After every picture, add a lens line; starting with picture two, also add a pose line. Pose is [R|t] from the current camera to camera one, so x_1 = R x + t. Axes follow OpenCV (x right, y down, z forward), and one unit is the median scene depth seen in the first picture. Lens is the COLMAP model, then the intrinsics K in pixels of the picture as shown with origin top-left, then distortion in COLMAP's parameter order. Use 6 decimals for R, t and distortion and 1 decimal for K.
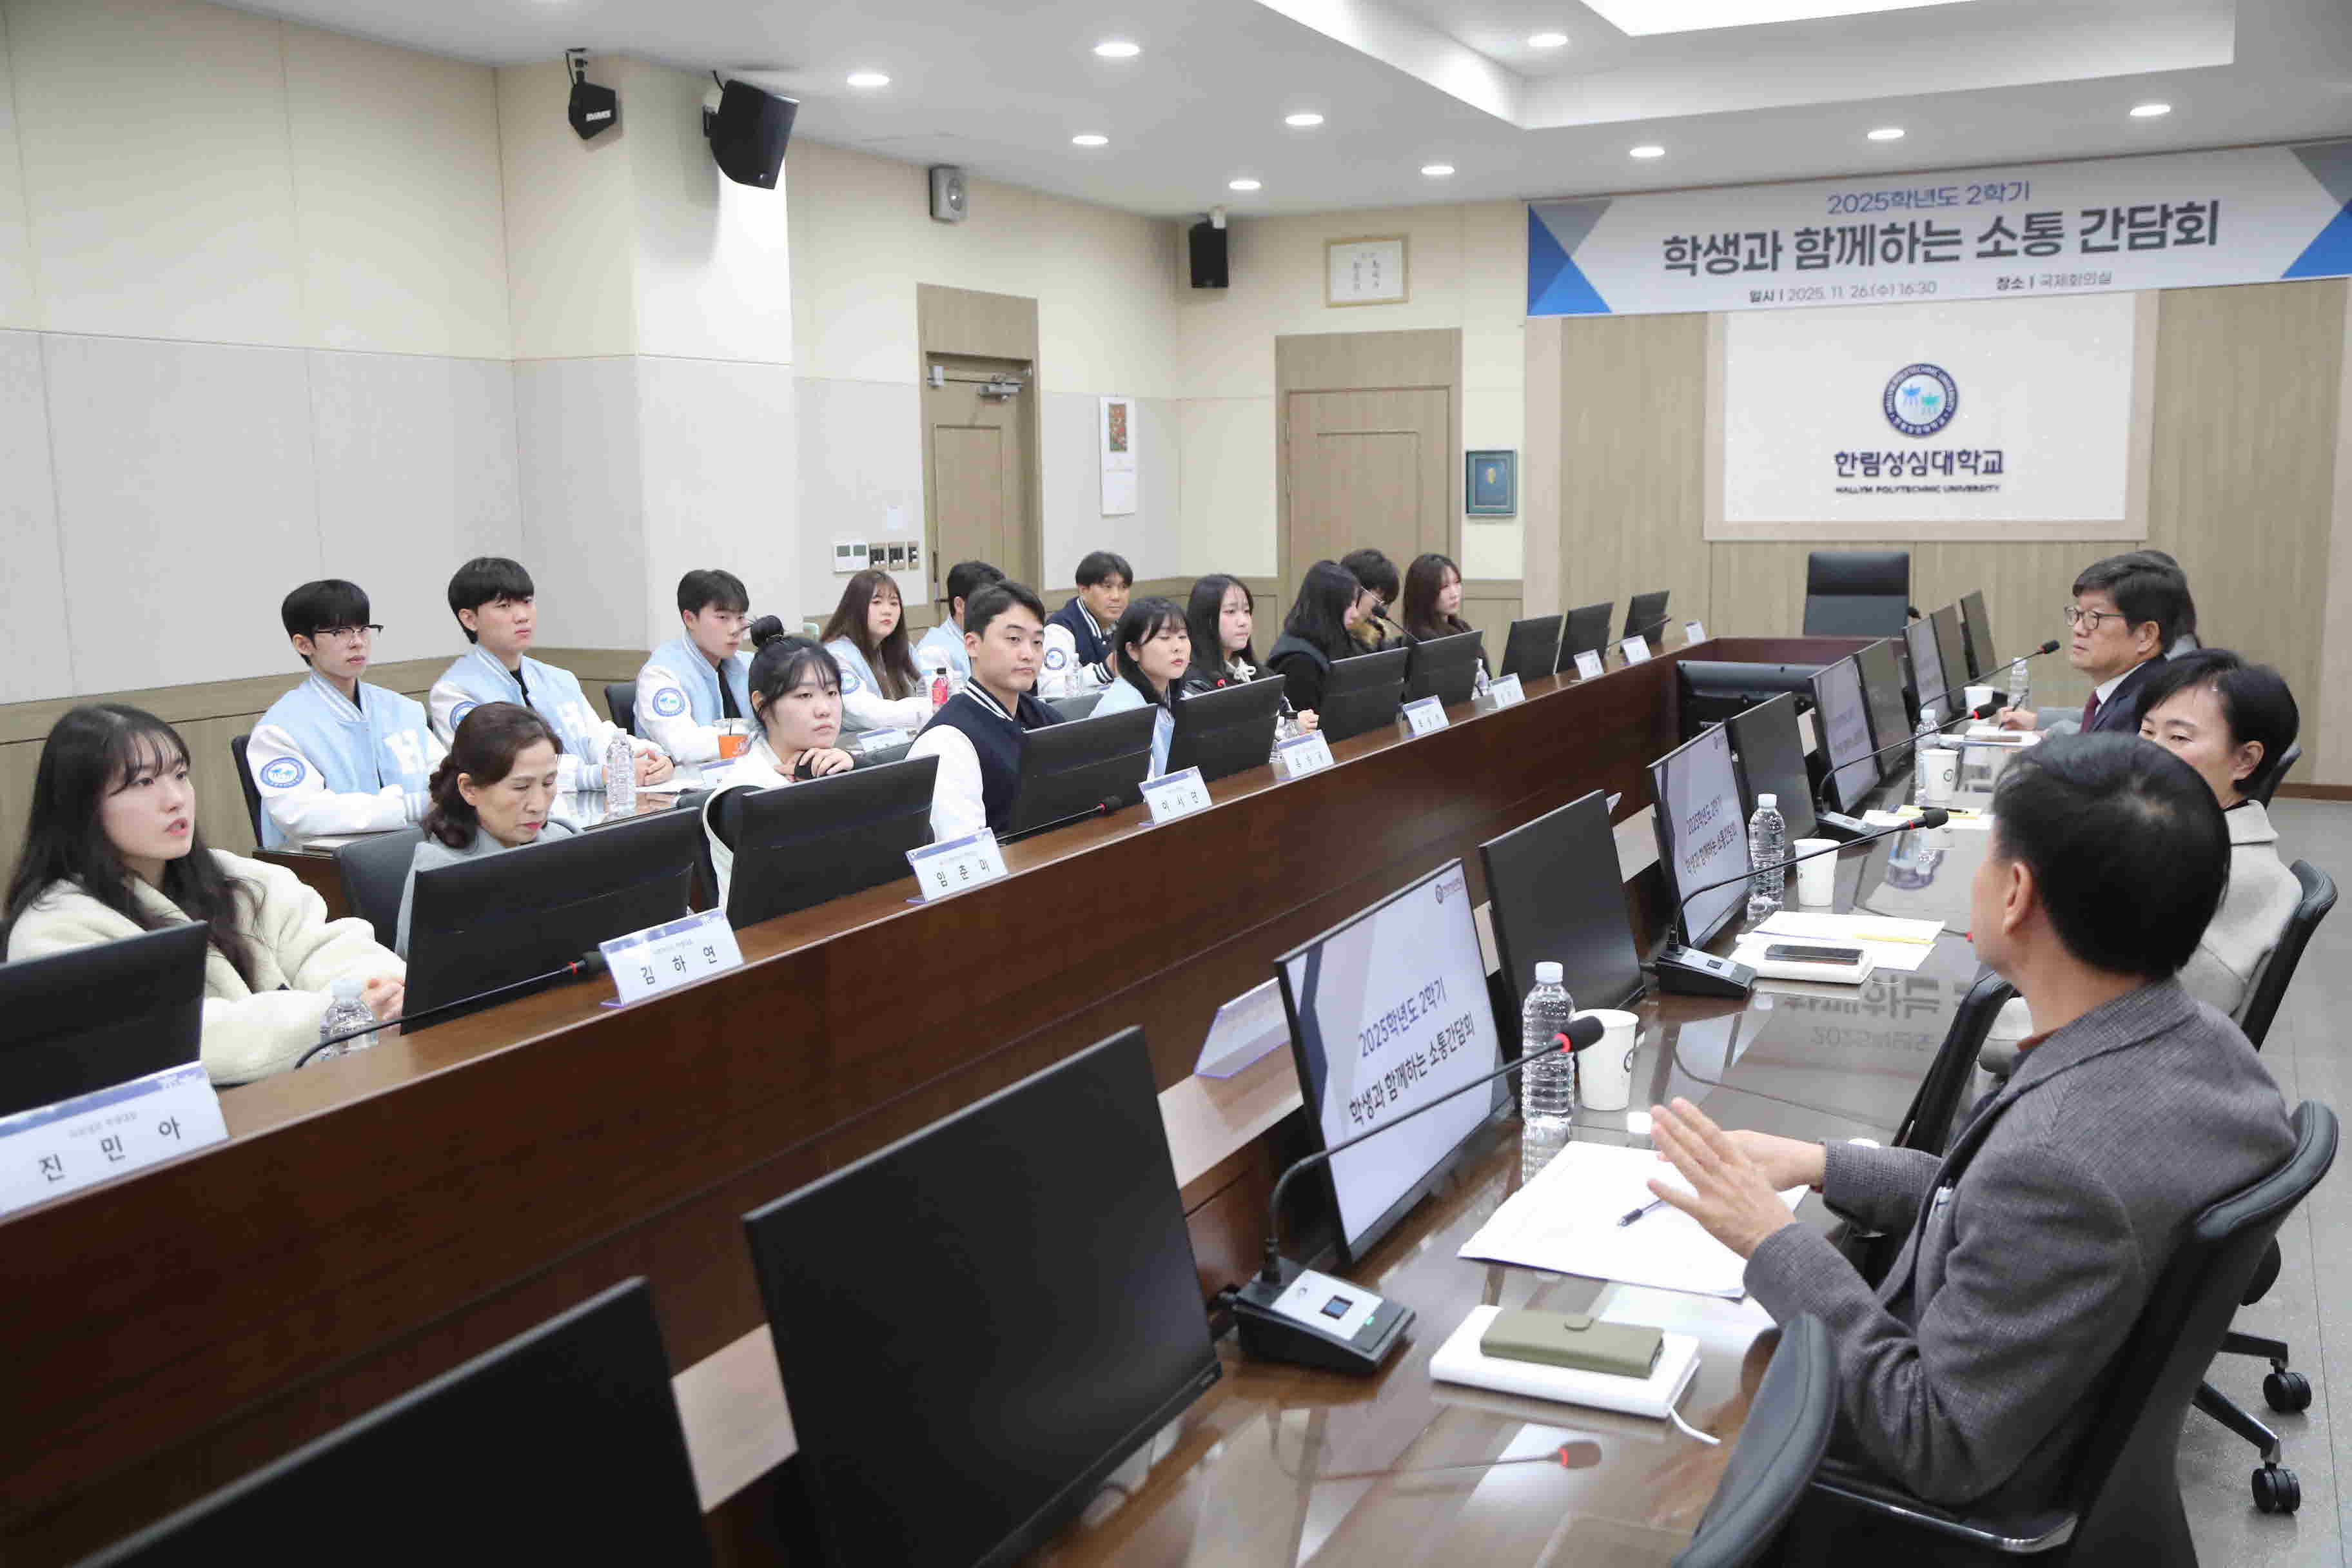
lens RADIAL K [[2153.5, 0, 1173.0], [0, 2153.5, 776.8], [0, 0, 1]] dist [0.074998, 0.002340]
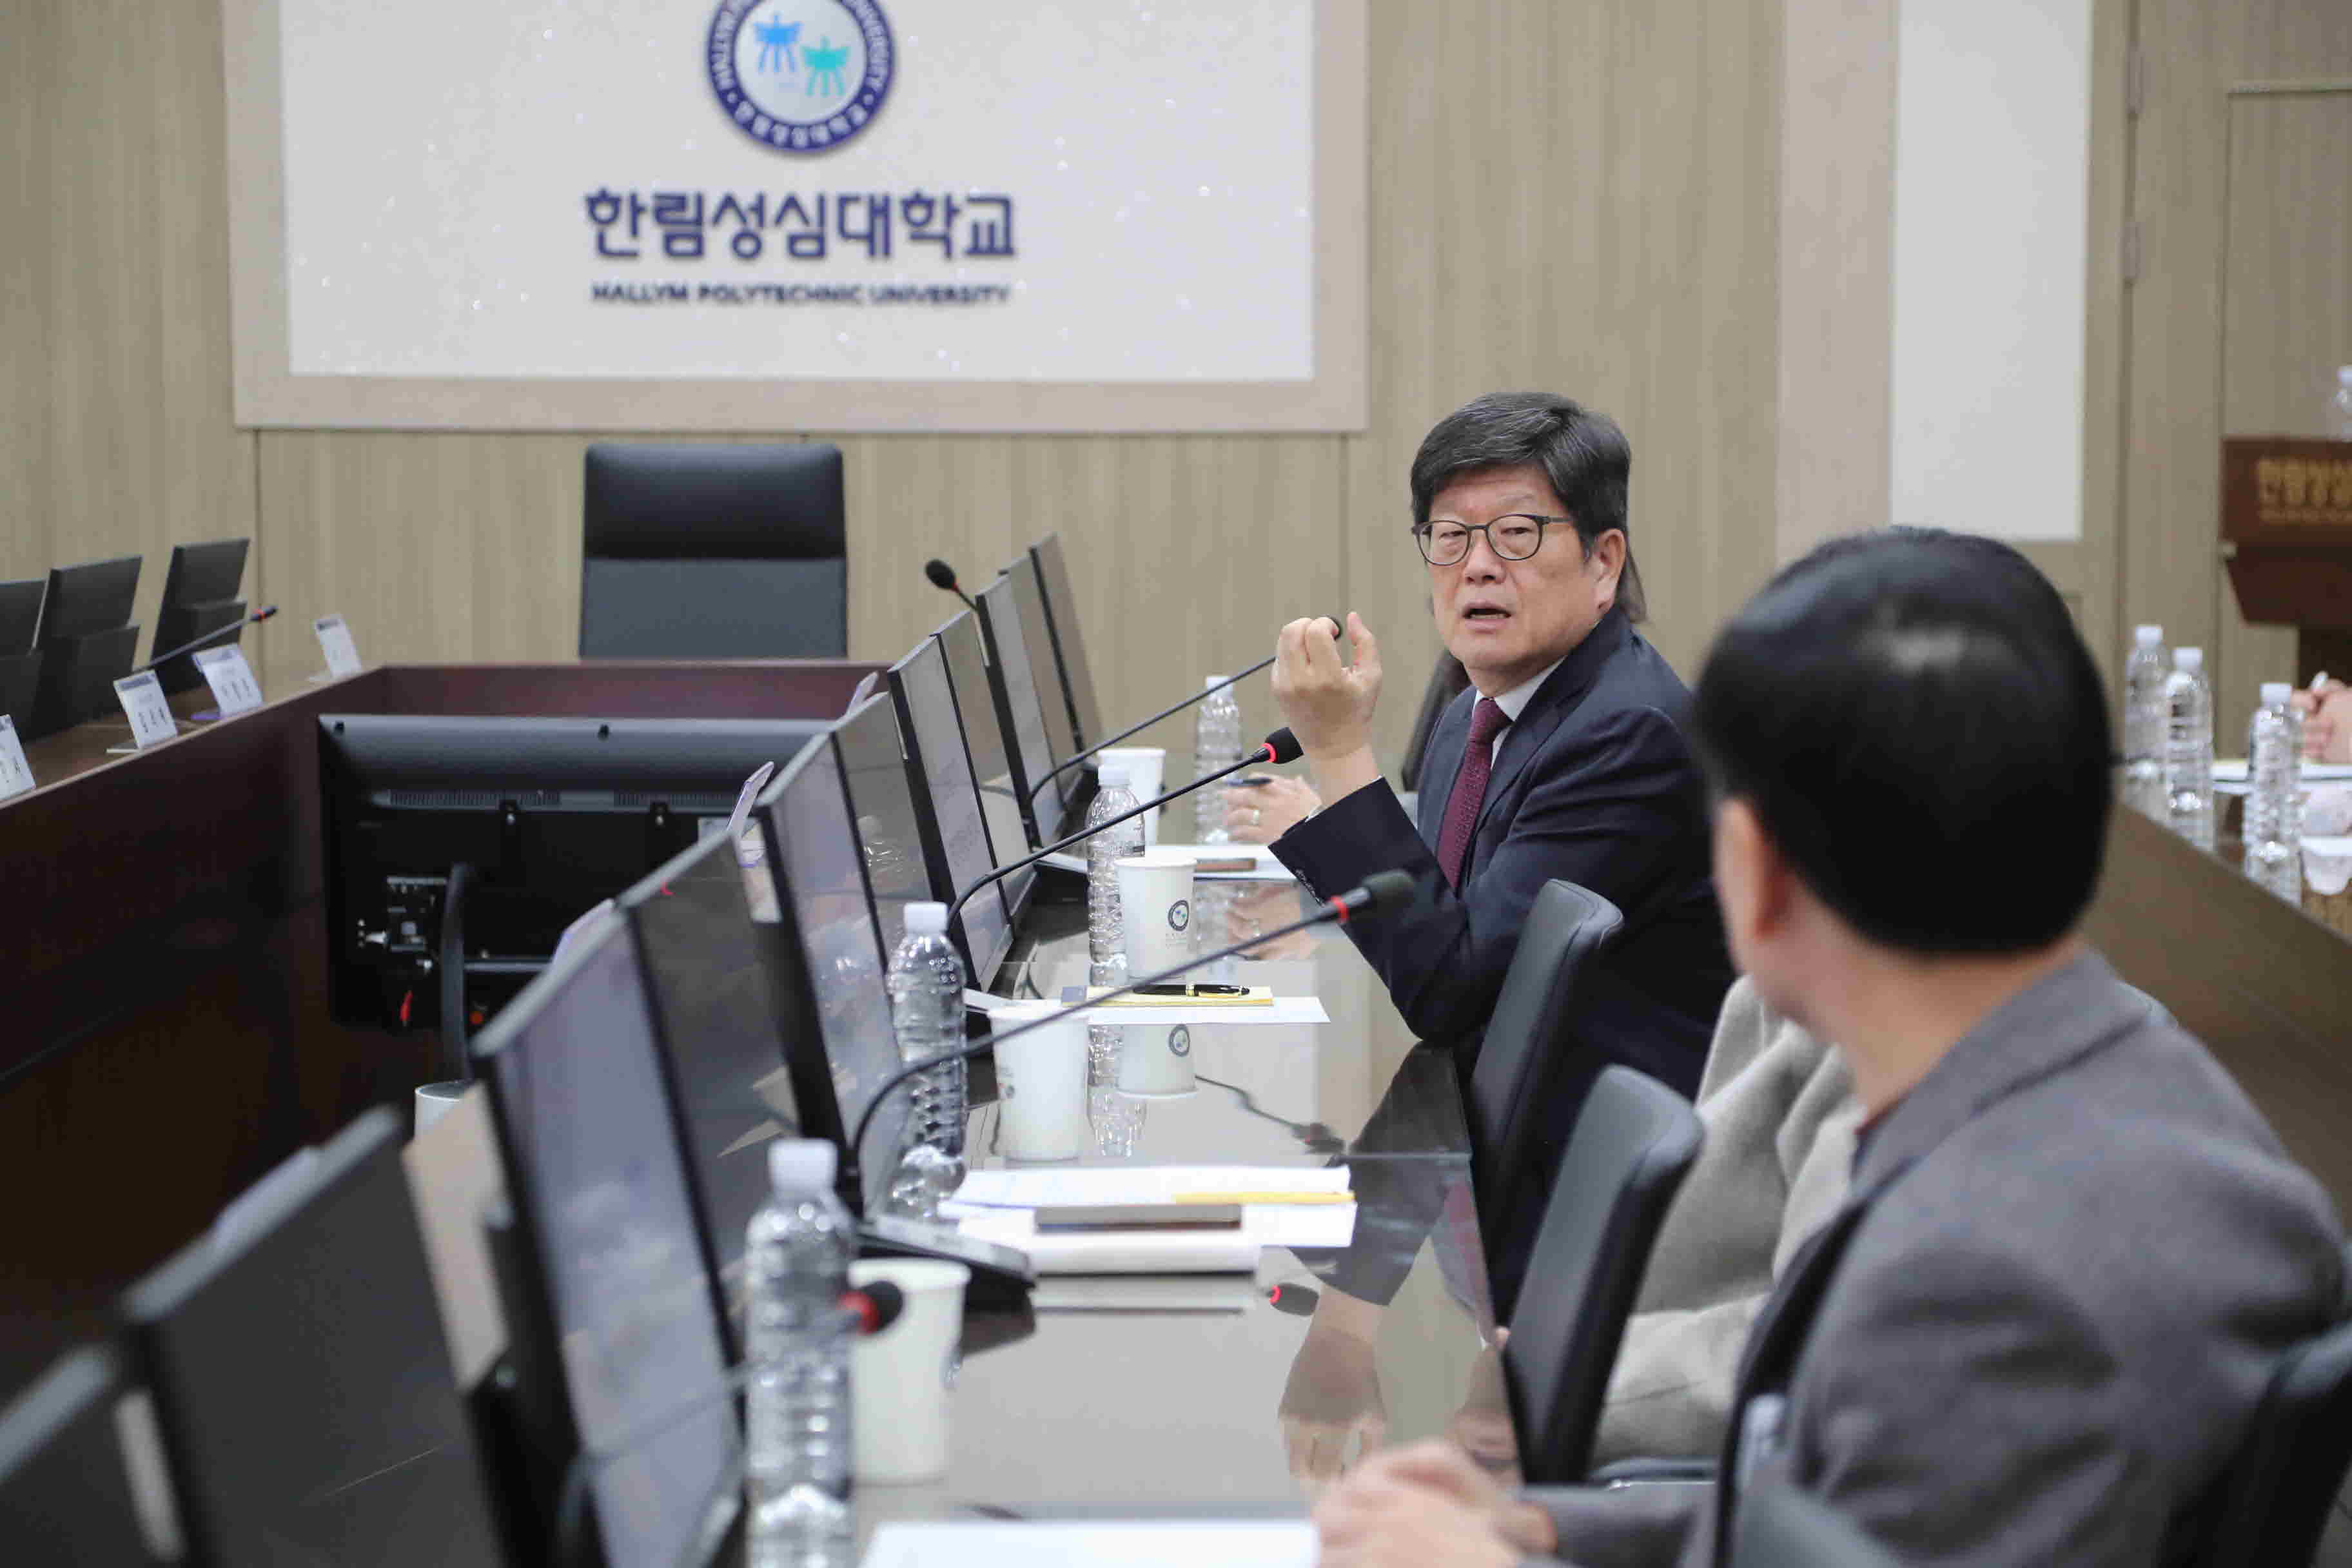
lens RADIAL K [[7324.7, 0, 1176.3], [0, 7324.7, 784.7], [0, 0, 1]] dist [0.009599, 0.000000]
pose [[0.901088, -0.007647, 0.433569, -0.144641], [0.043757, 0.996345, -0.073368, 0.046106], [-0.431423, 0.085082, 0.898129, -0.143987]]
